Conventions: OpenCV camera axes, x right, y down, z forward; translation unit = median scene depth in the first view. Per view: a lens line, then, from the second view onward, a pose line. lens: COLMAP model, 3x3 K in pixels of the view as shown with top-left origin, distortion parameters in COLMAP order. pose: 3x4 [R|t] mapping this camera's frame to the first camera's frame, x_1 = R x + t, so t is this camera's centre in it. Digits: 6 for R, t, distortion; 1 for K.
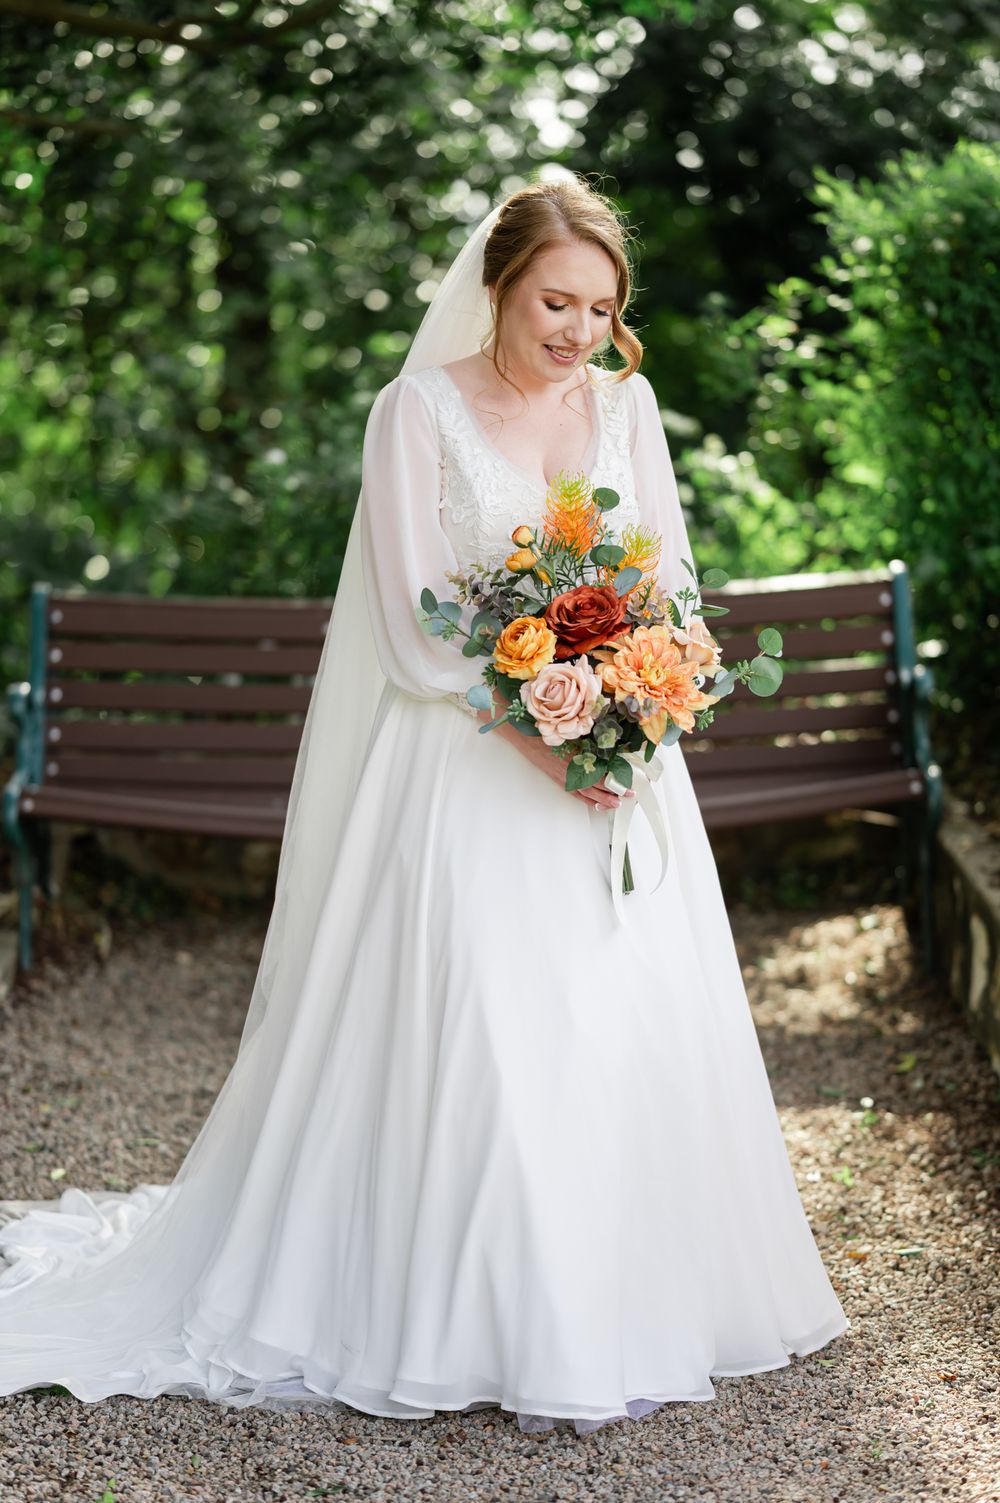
lens RADIAL K [[3609.4, 0, 500.0], [0, 3609.4, 751.5], [0, 0, 1]] dist [0.055032, -0.236317]
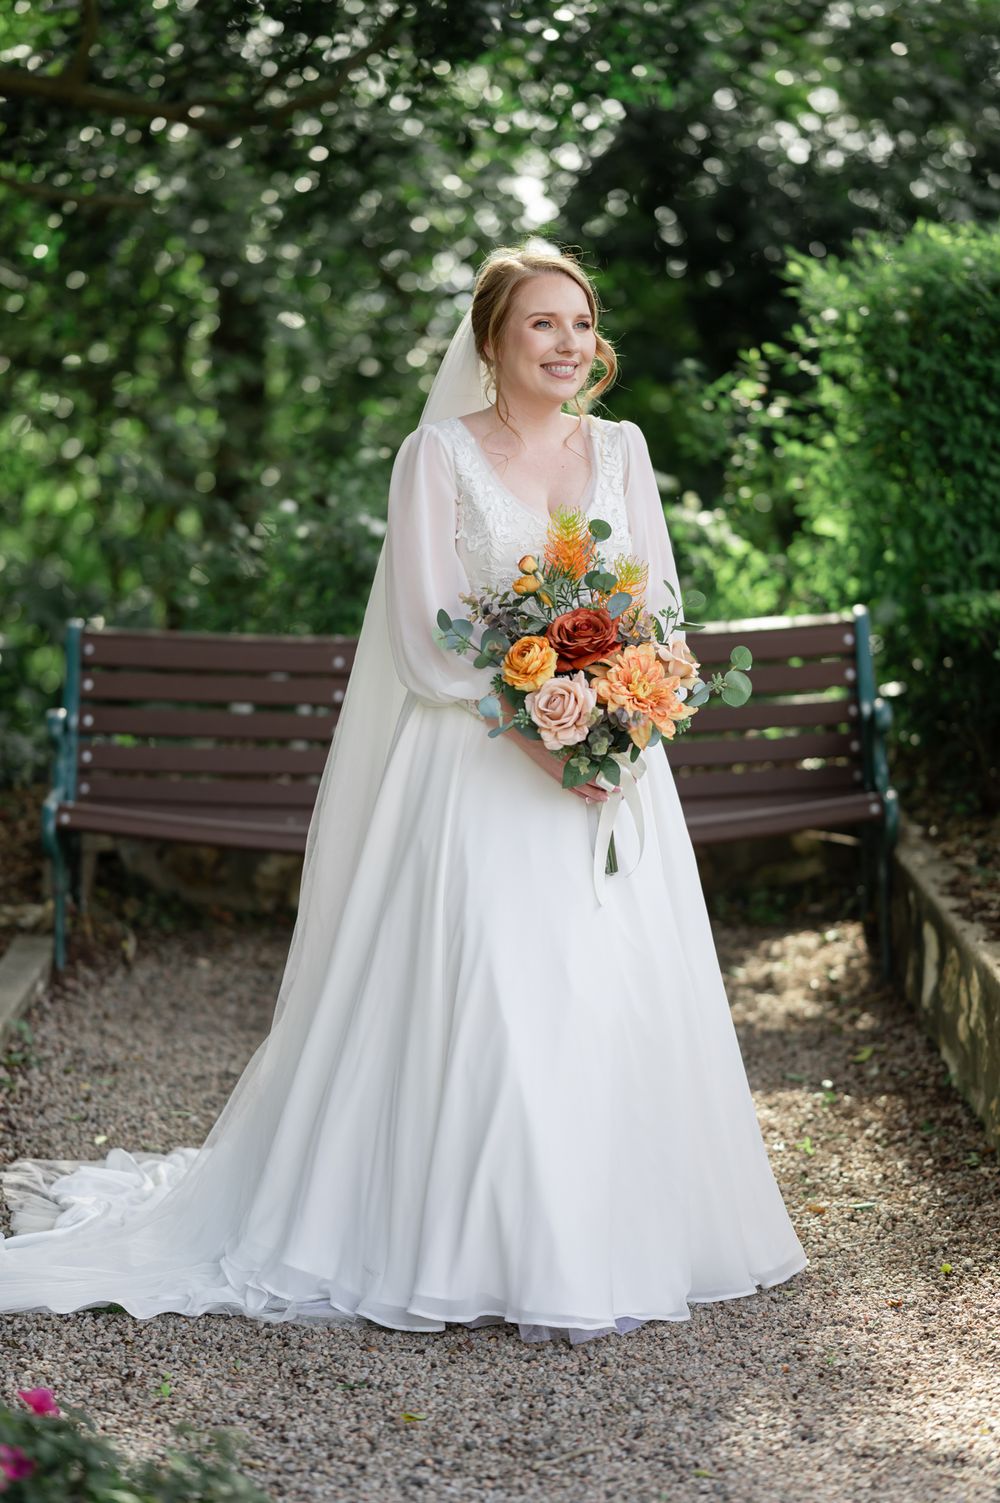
lens RADIAL K [[3690.8, 0, 471.8], [0, 3690.8, 754.2], [0, 0, 1]] dist [0.000529, 0.467026]
pose [[0.999967, 0.007953, 0.001427, -0.009954], [-0.007920, 0.999727, -0.021975, 0.021073], [-0.001601, 0.021963, 0.999757, -0.133994]]
